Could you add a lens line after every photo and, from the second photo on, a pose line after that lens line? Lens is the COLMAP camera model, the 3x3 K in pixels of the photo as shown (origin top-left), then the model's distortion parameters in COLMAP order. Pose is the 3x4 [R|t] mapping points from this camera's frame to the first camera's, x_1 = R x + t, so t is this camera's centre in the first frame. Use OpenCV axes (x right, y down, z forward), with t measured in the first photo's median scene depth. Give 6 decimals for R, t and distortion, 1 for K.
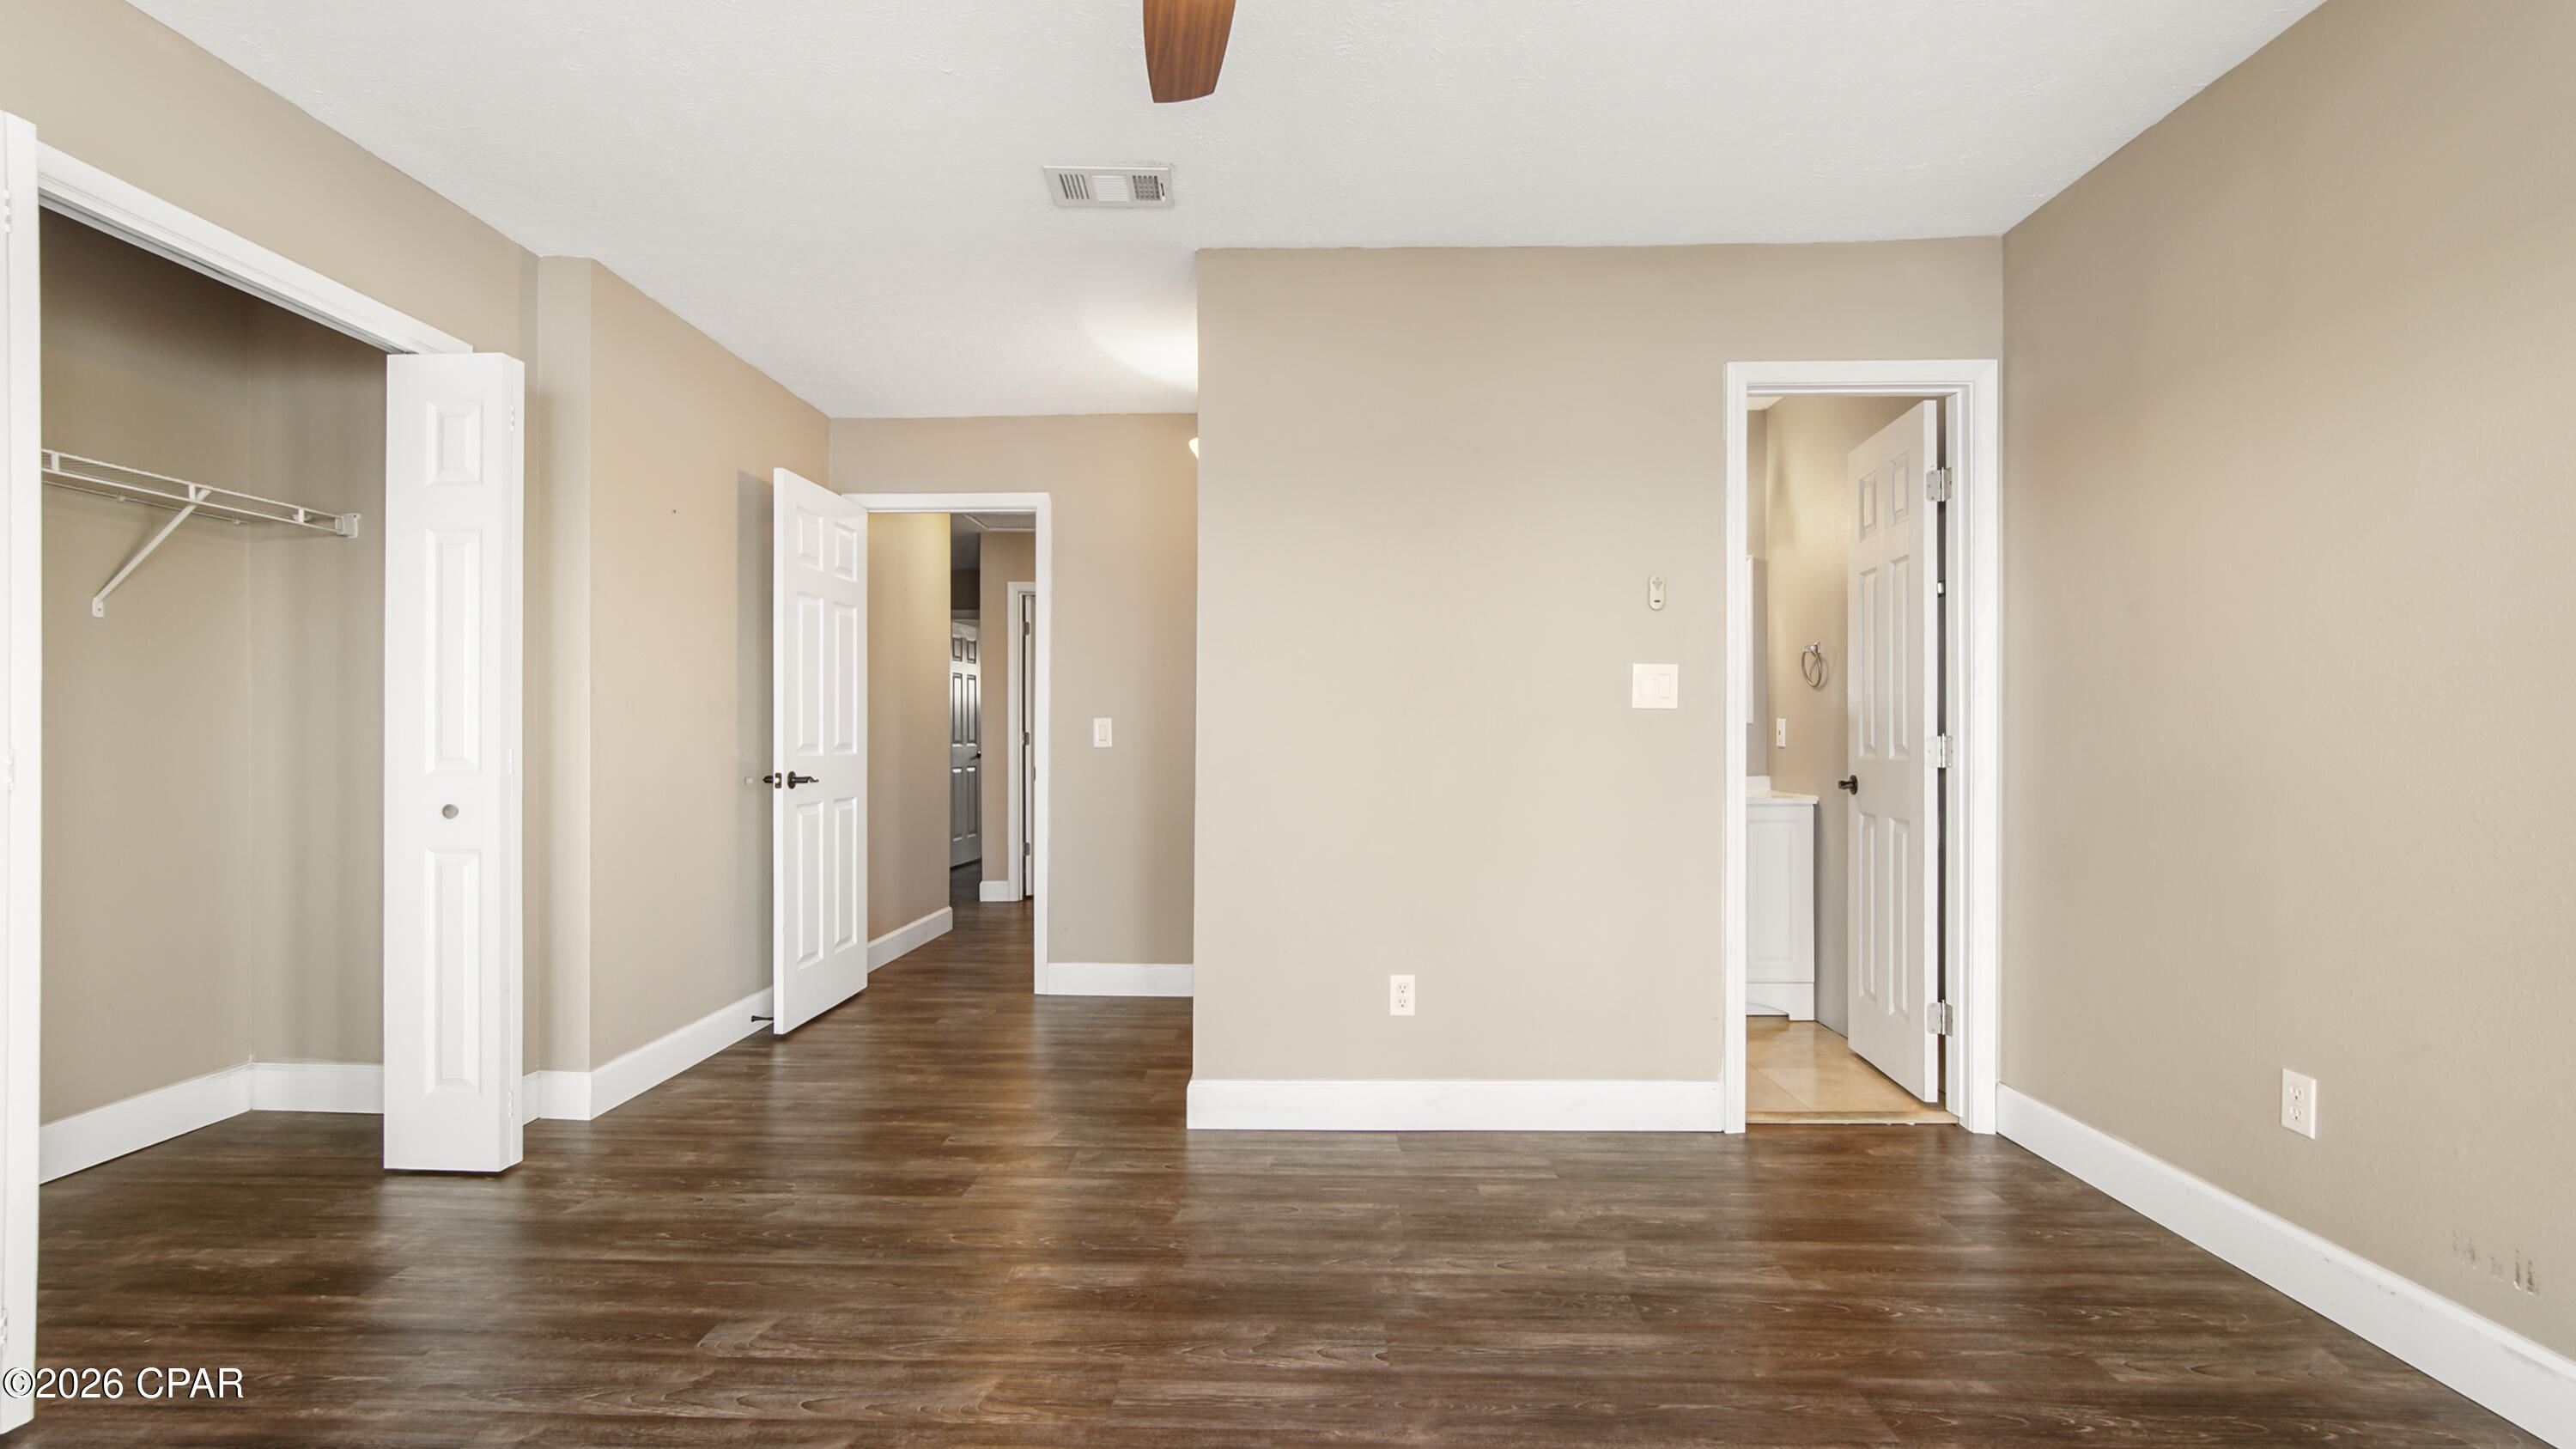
lens RADIAL K [[1183.3, 0, 1276.9], [0, 1183.3, 735.0], [0, 0, 1]] dist [0.022876, 0.000364]
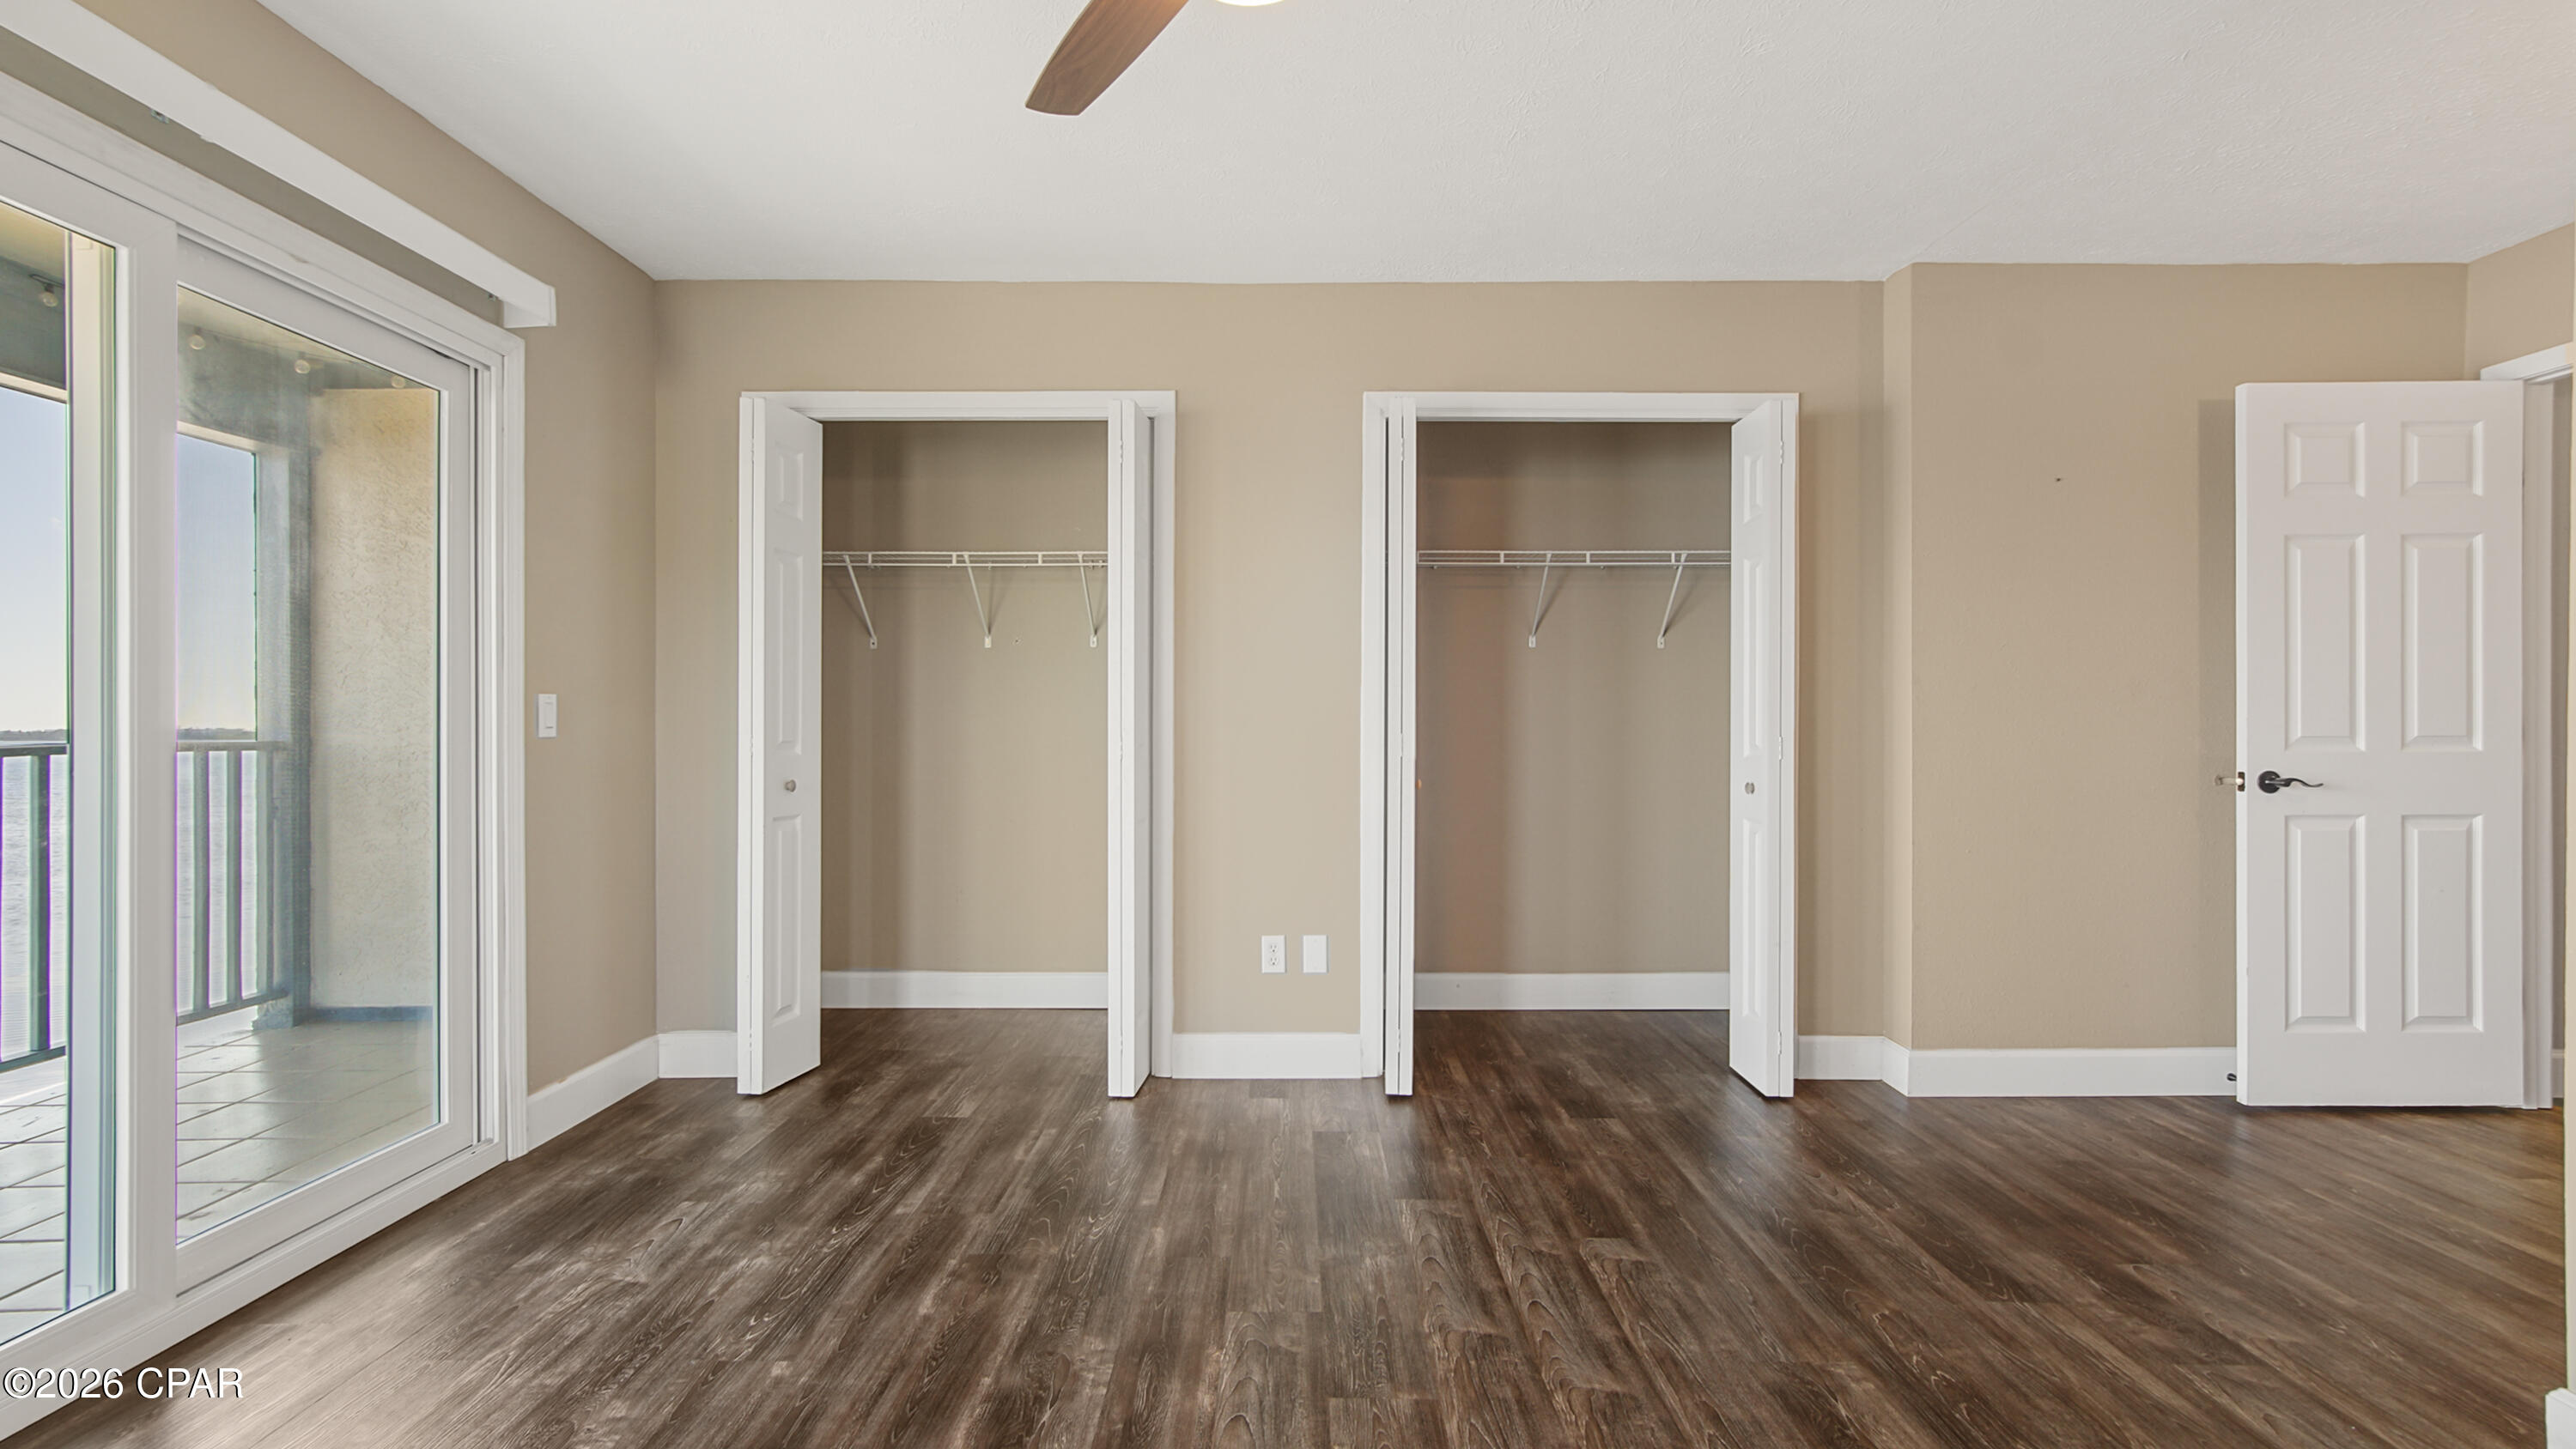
lens RADIAL K [[1183.0, 0, 1281.8], [0, 1183.0, 733.8], [0, 0, 1]] dist [0.022876, 0.000364]
pose [[0.021079, -0.003021, -0.999773, 0.525972], [0.004521, 0.999985, -0.002926, 0.009891], [0.999768, -0.004459, 0.021093, 0.515510]]
